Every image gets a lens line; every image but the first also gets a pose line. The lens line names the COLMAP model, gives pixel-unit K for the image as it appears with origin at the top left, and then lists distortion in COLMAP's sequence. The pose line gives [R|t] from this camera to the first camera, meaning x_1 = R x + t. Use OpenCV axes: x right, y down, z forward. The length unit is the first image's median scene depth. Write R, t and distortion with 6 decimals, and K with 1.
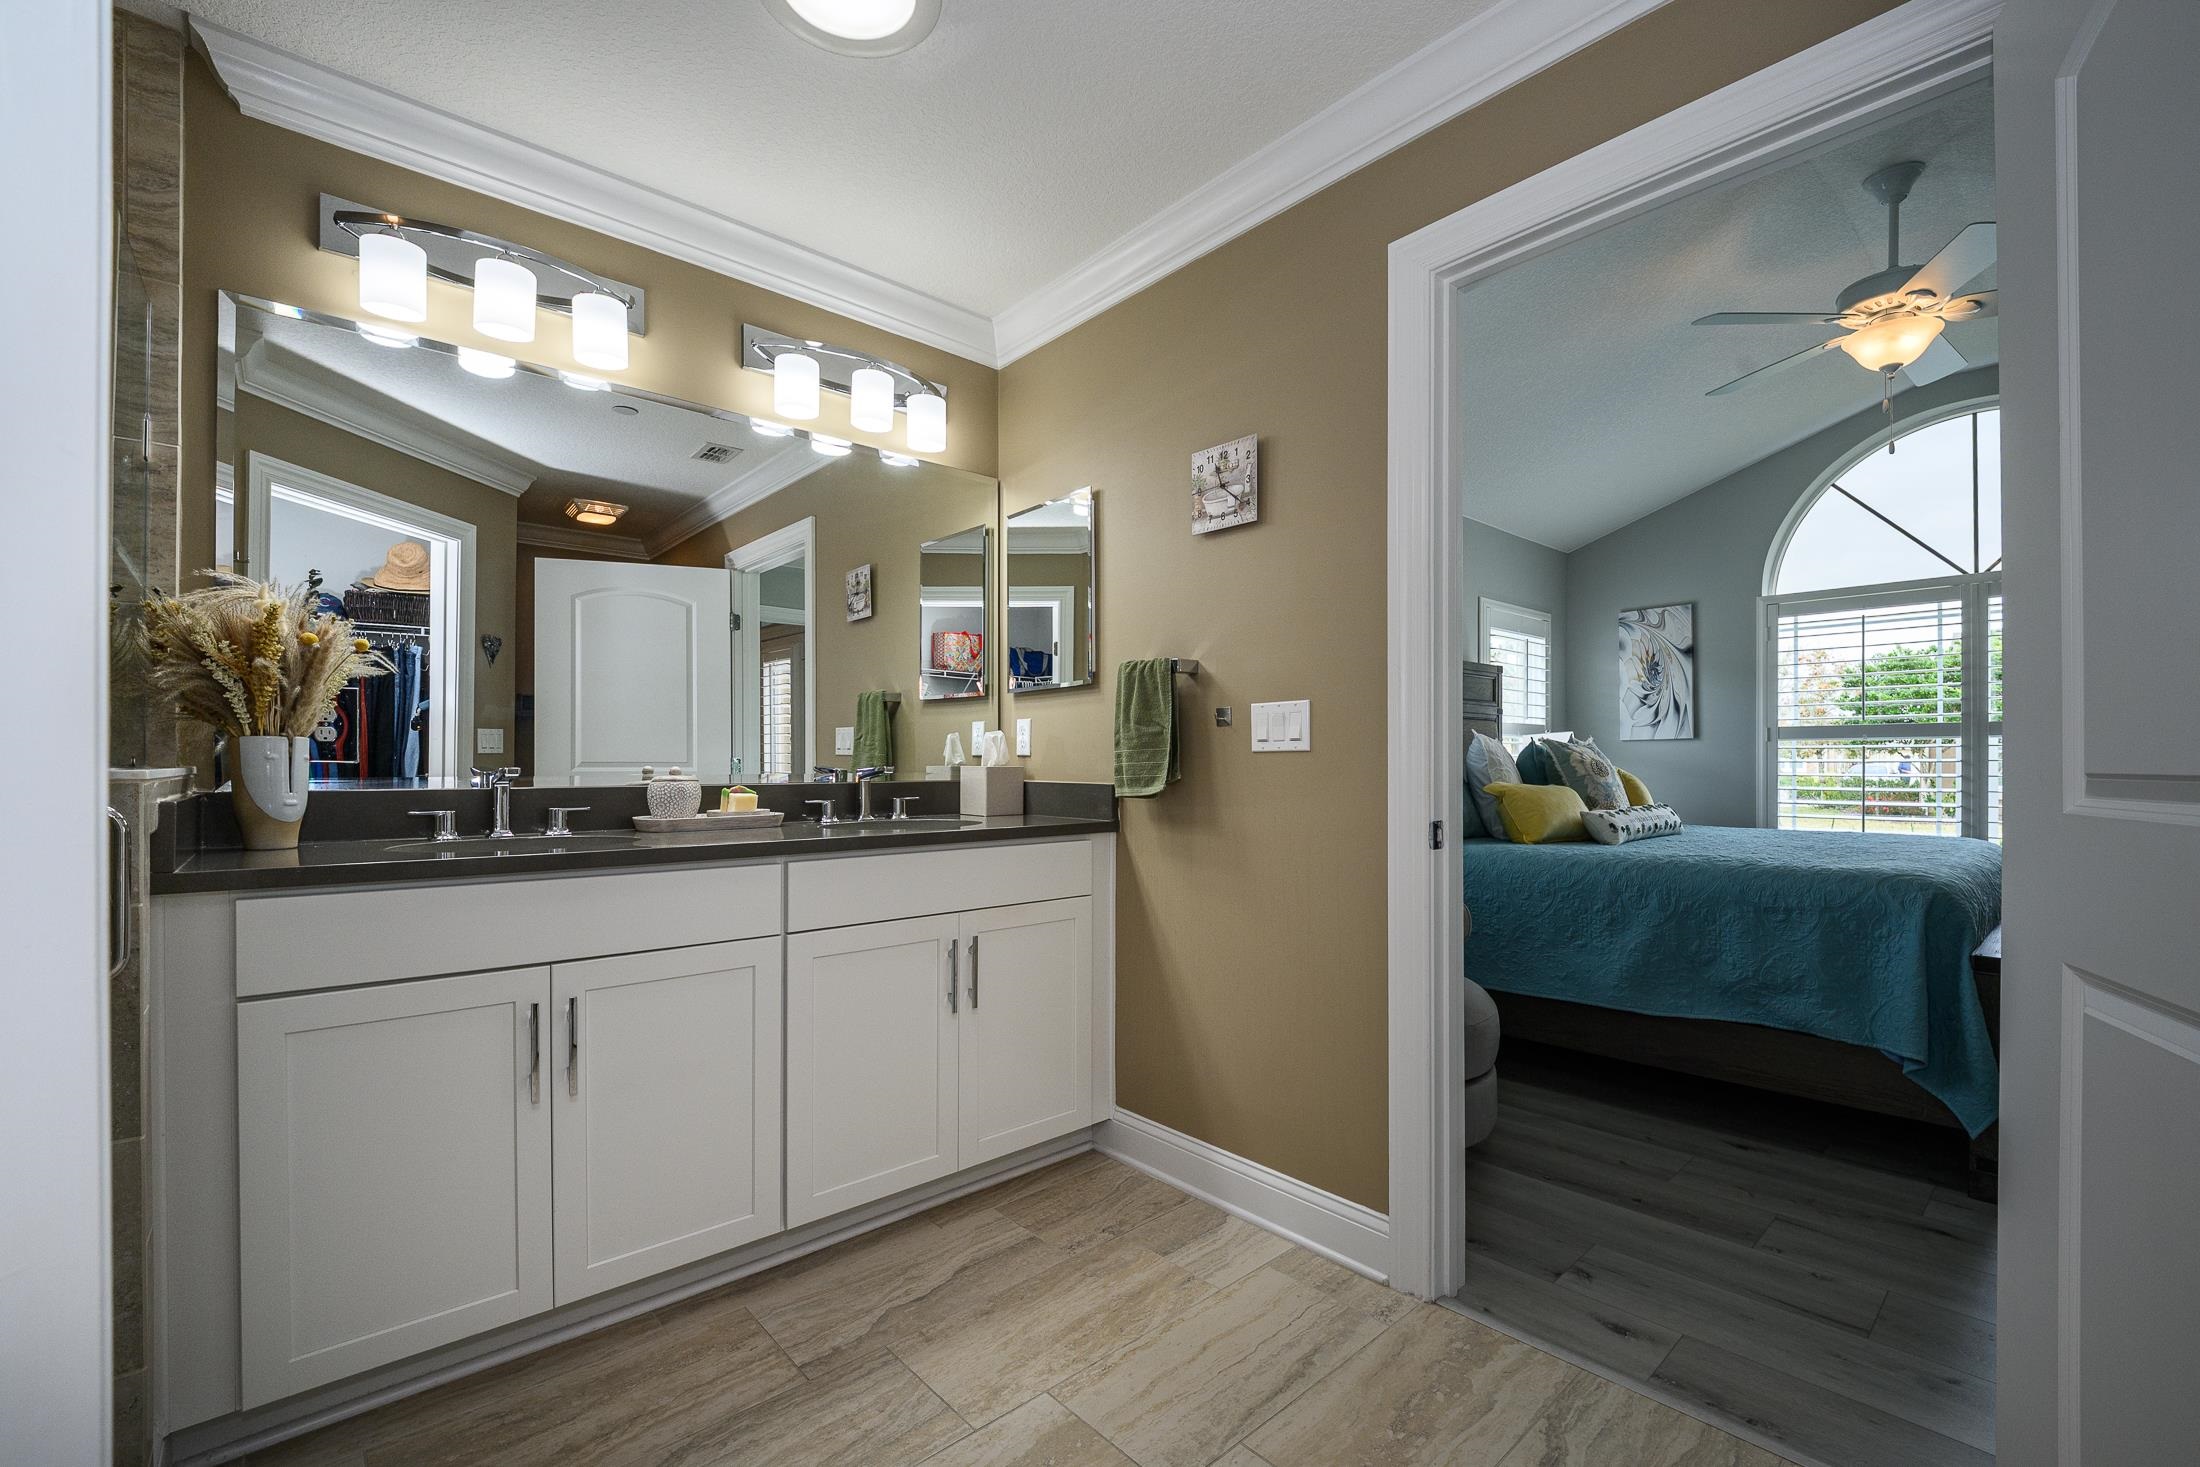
lens RADIAL K [[925.9, 0, 1101.5], [0, 925.9, 761.6], [0, 0, 1]] dist [0.000326, -0.011973]
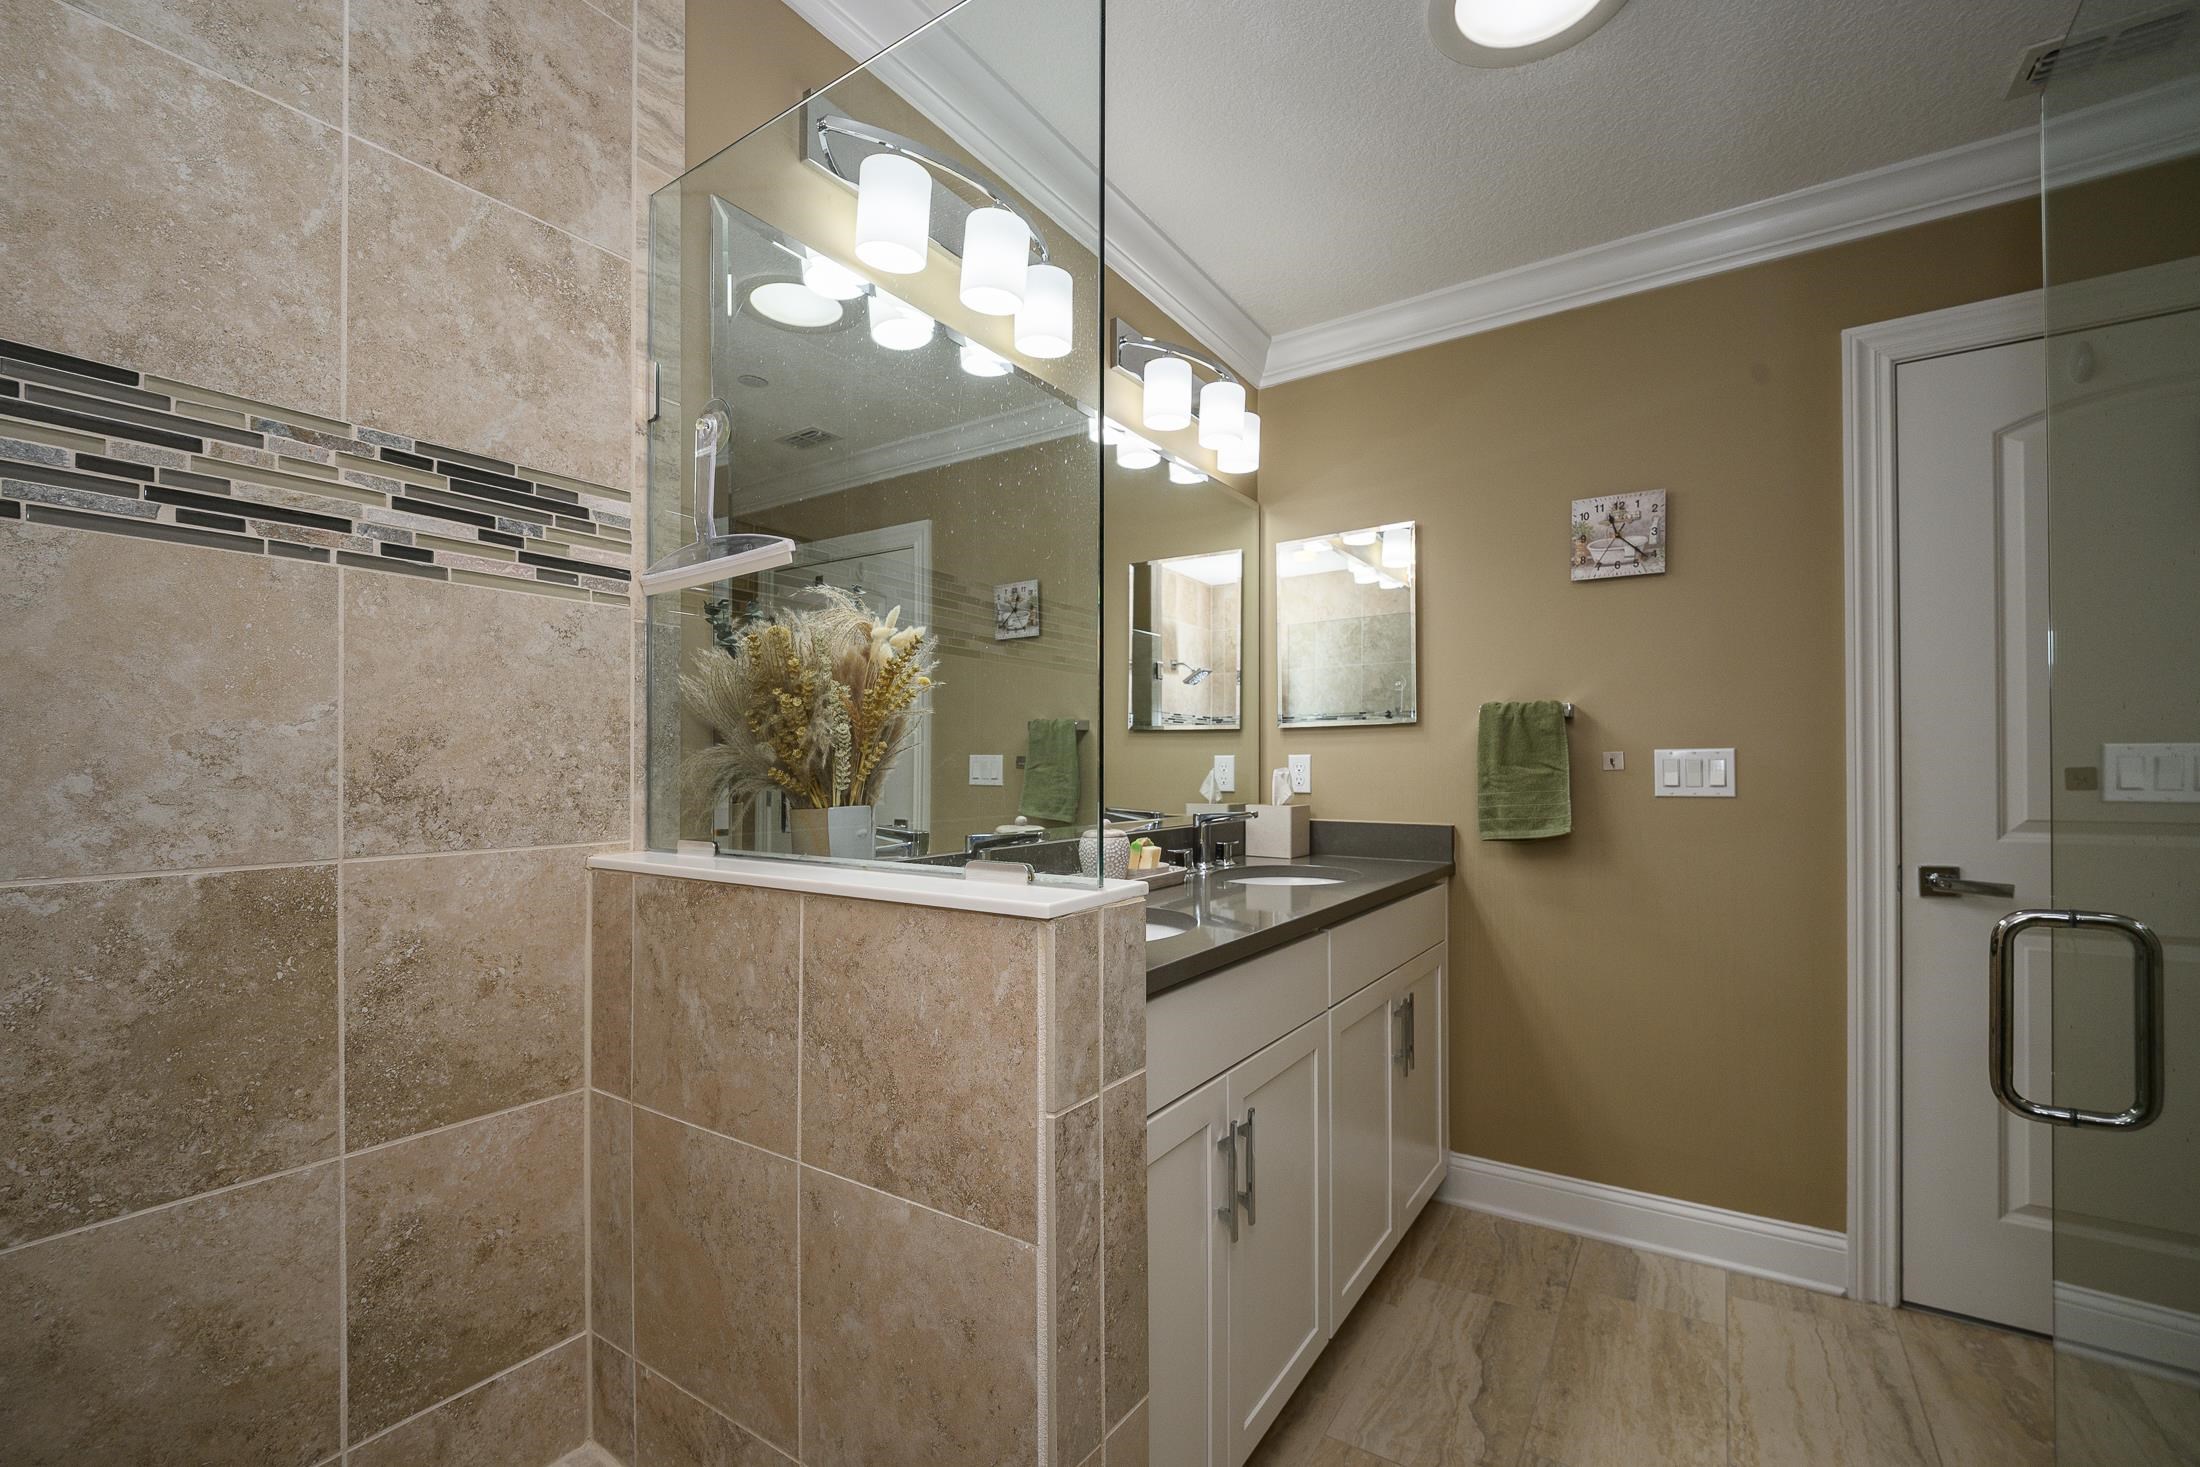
lens RADIAL K [[925.9, 0, 1101.5], [0, 925.9, 761.6], [0, 0, 1]] dist [0.000326, -0.011973]
pose [[0.968341, -0.000011, 0.249632, -0.679869], [0.001604, 0.999980, -0.006180, -0.043323], [-0.249627, 0.006385, 0.968321, 0.157937]]
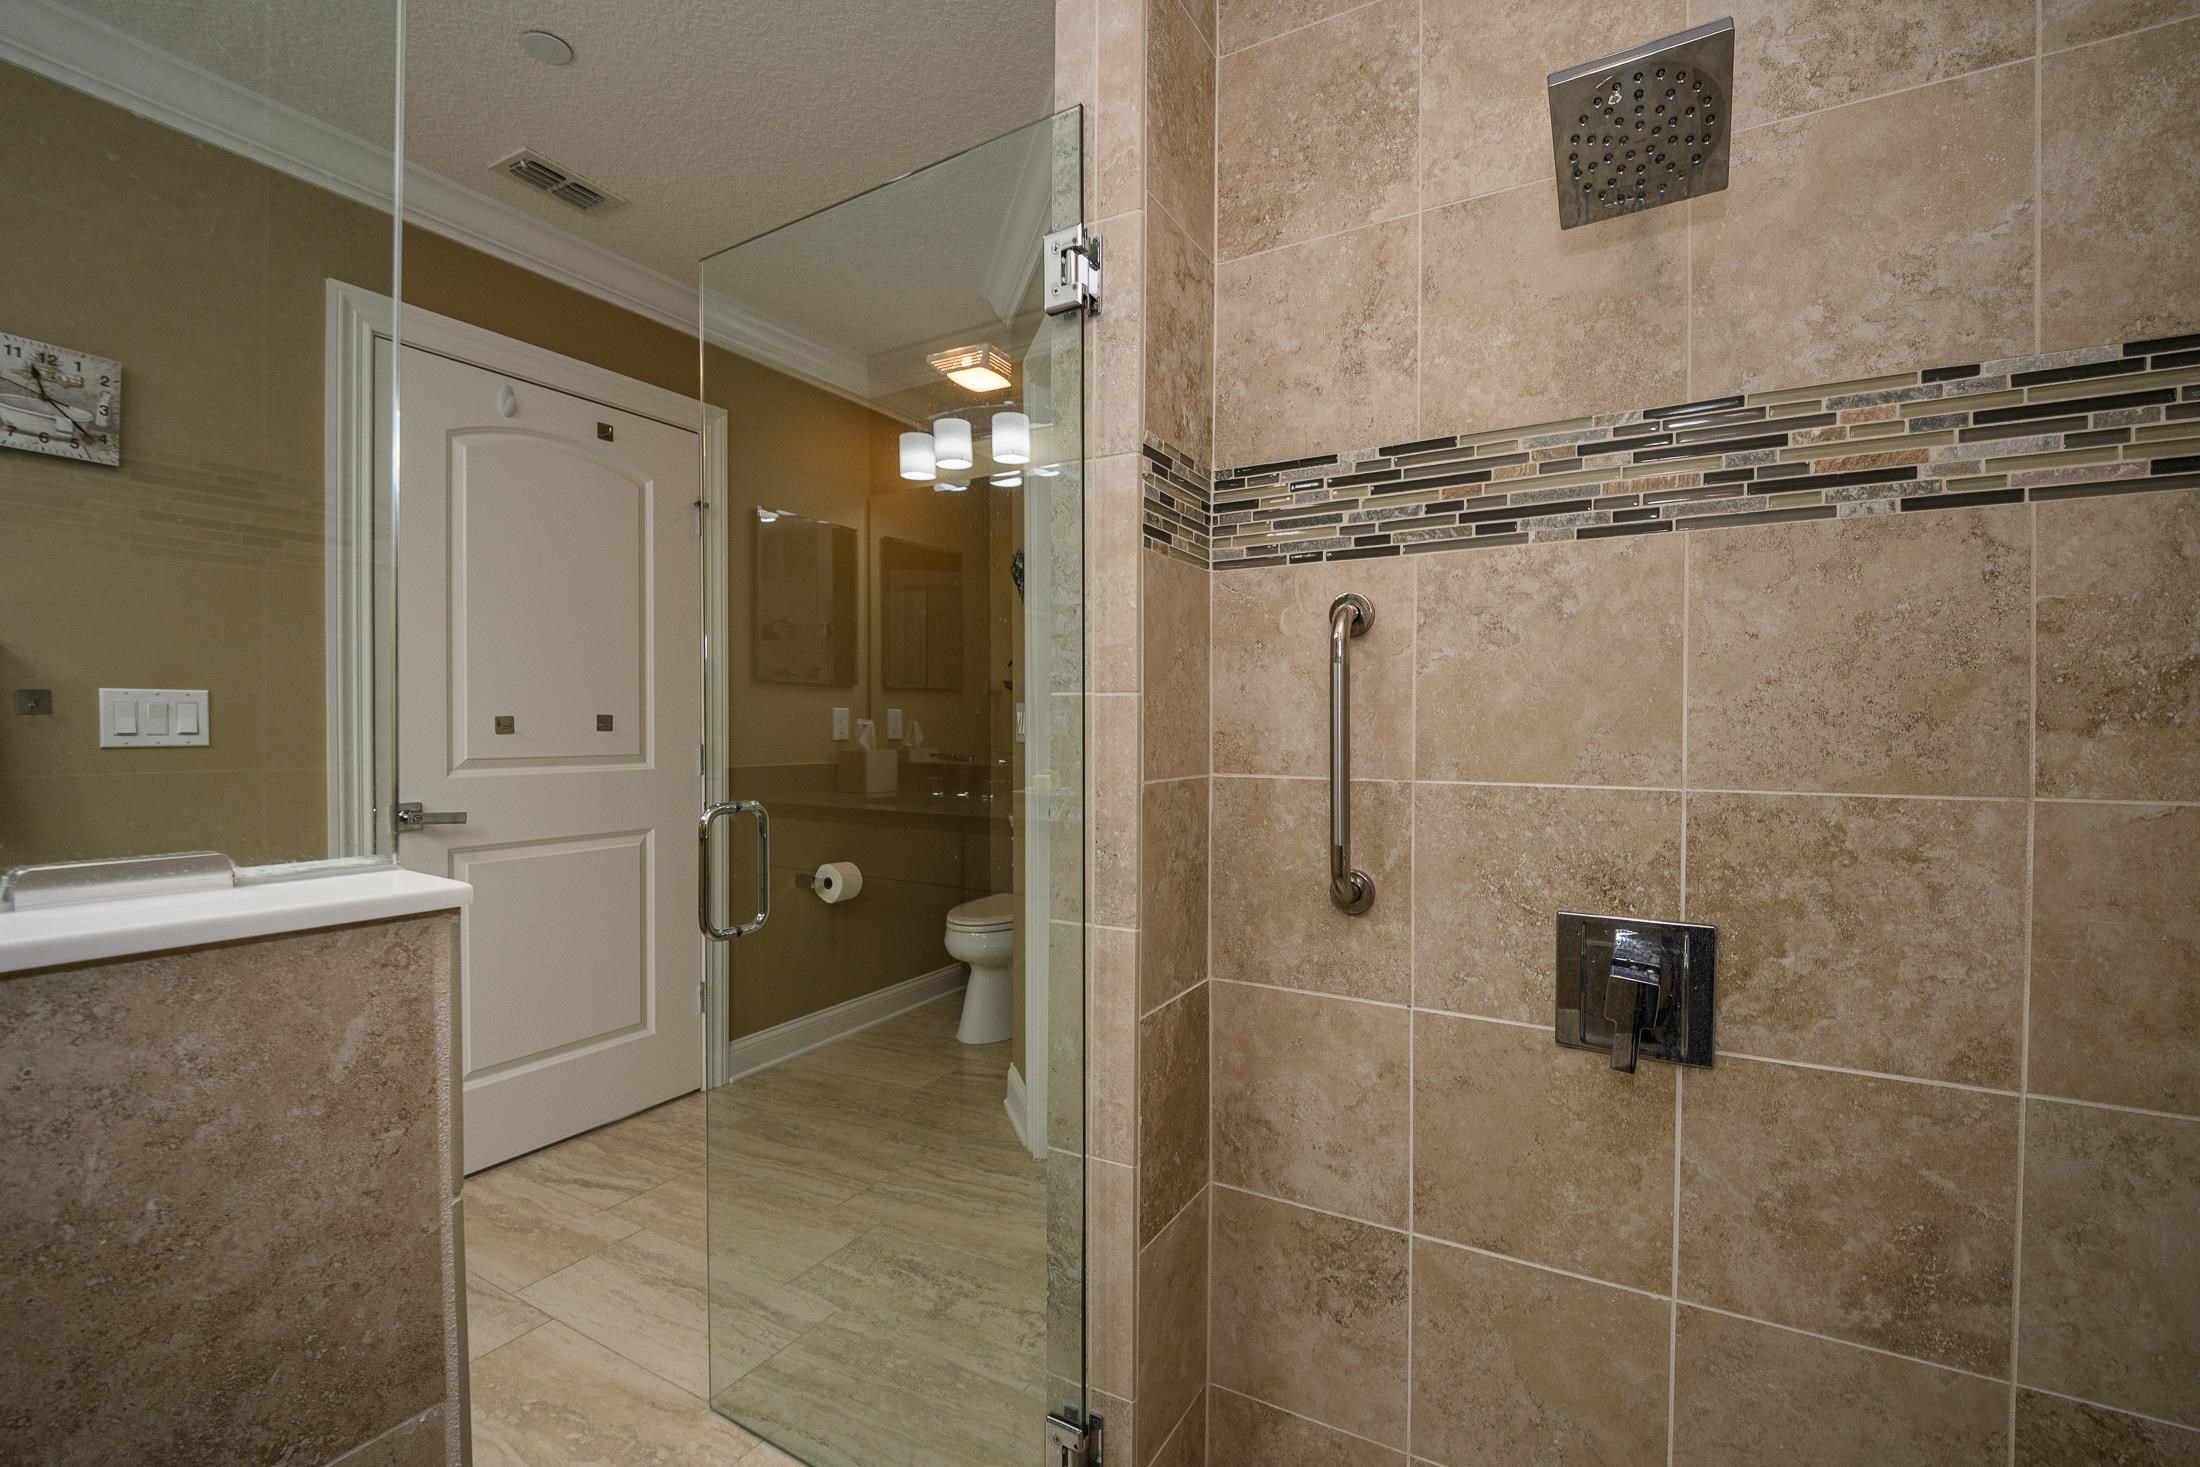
lens RADIAL K [[970.5, 0, 1095.0], [0, 970.5, 737.6], [0, 0, 1]] dist [-0.001086, -0.000283]
pose [[-0.298952, -0.012561, 0.954186, -0.895048], [-0.006501, 0.999917, 0.011126, -0.033848], [-0.954246, -0.002877, -0.299009, 0.418089]]
